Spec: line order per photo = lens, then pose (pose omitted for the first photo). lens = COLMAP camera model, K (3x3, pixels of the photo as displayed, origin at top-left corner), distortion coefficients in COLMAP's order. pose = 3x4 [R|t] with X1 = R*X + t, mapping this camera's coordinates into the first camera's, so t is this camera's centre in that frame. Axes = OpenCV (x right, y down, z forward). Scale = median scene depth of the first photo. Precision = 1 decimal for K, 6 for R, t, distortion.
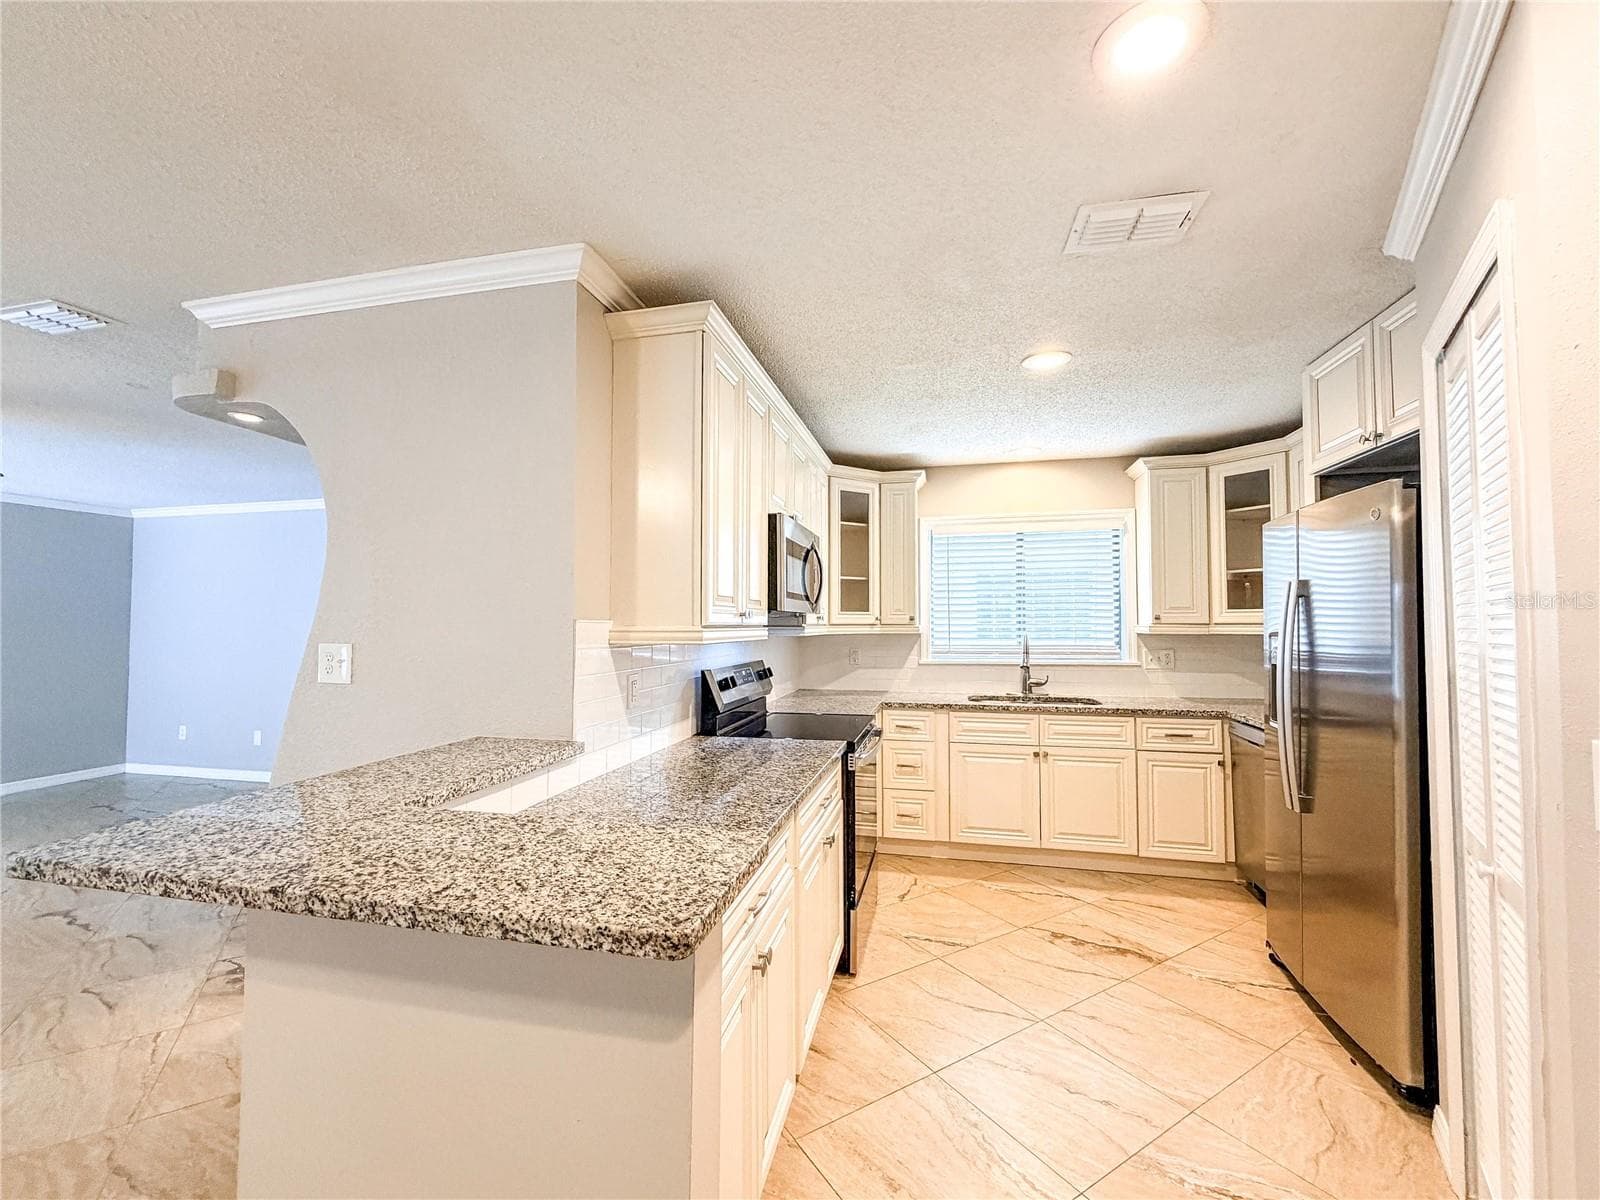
lens RADIAL K [[650.4, 0, 795.6], [0, 650.4, 600.3], [0, 0, 1]] dist [-0.000399, -0.000417]
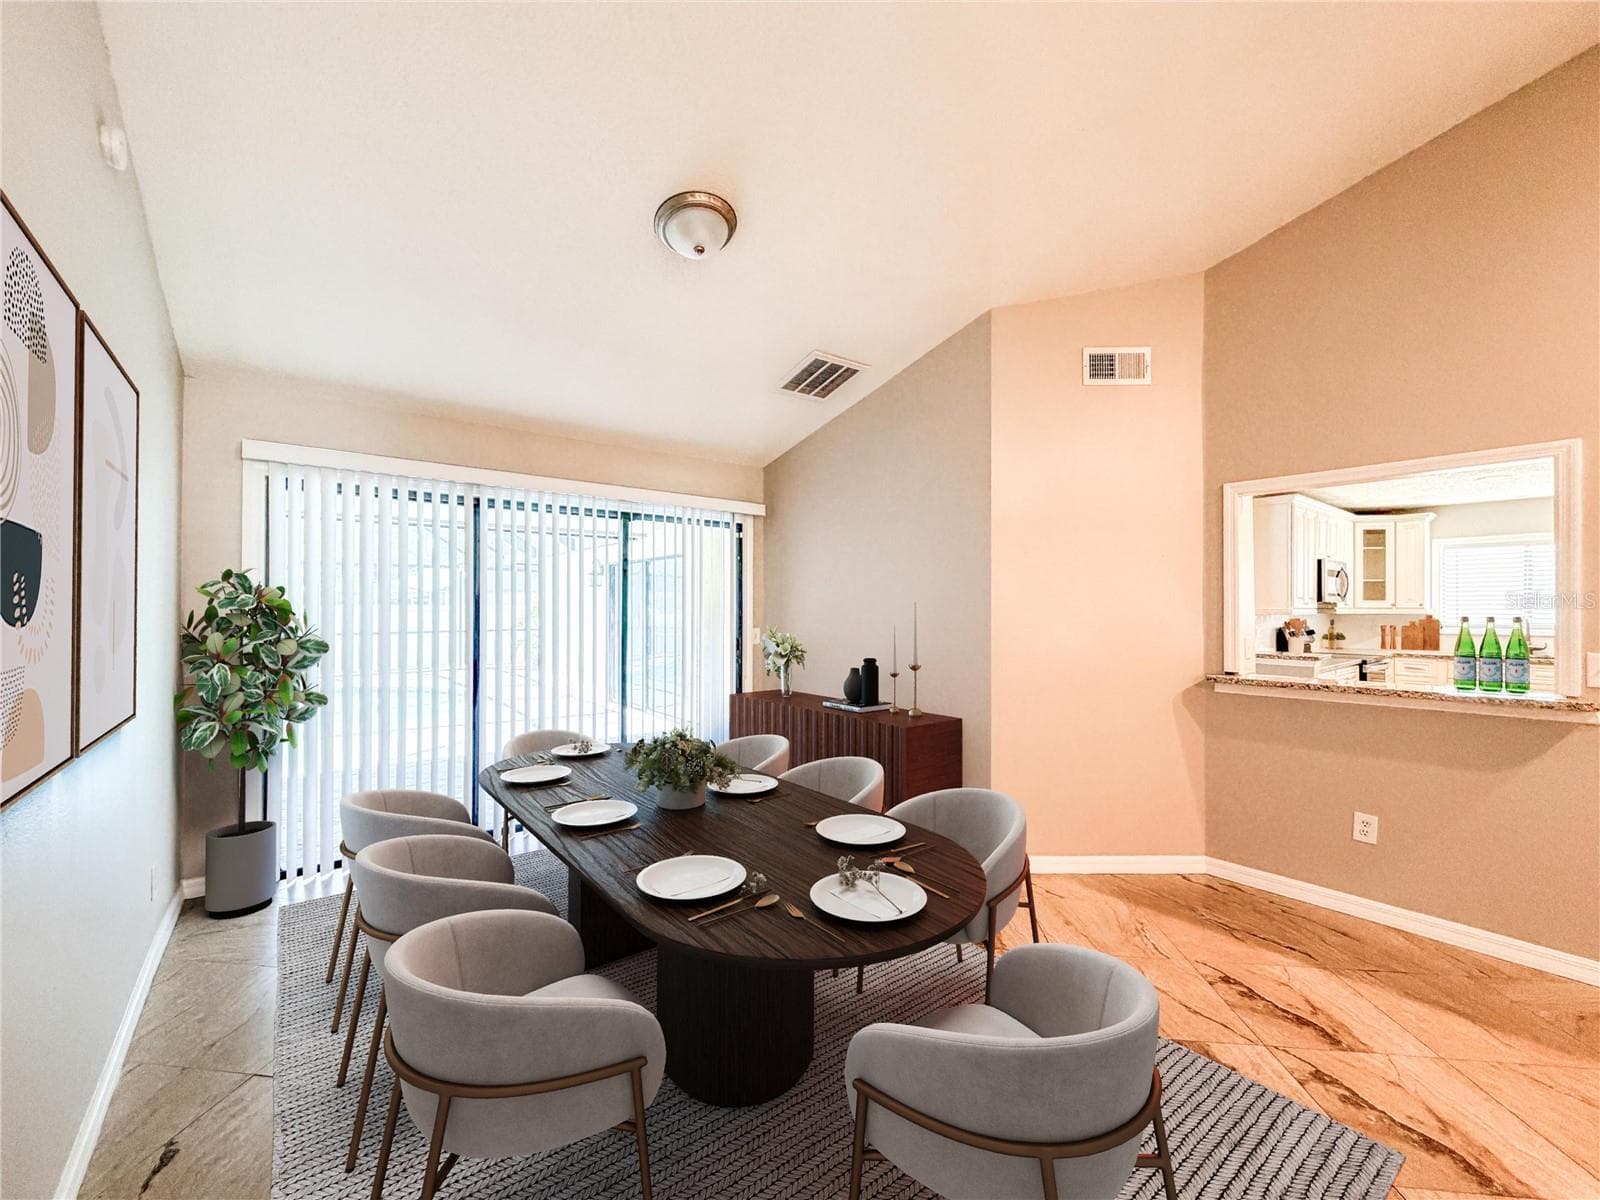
lens RADIAL K [[650.4, 0, 795.6], [0, 650.4, 600.3], [0, 0, 1]] dist [-0.000399, -0.000417]
pose [[0.784578, 0.002030, -0.620027, -0.061616], [0.015541, 0.999616, 0.022938, -0.067027], [0.619836, -0.027632, 0.784245, -1.865672]]
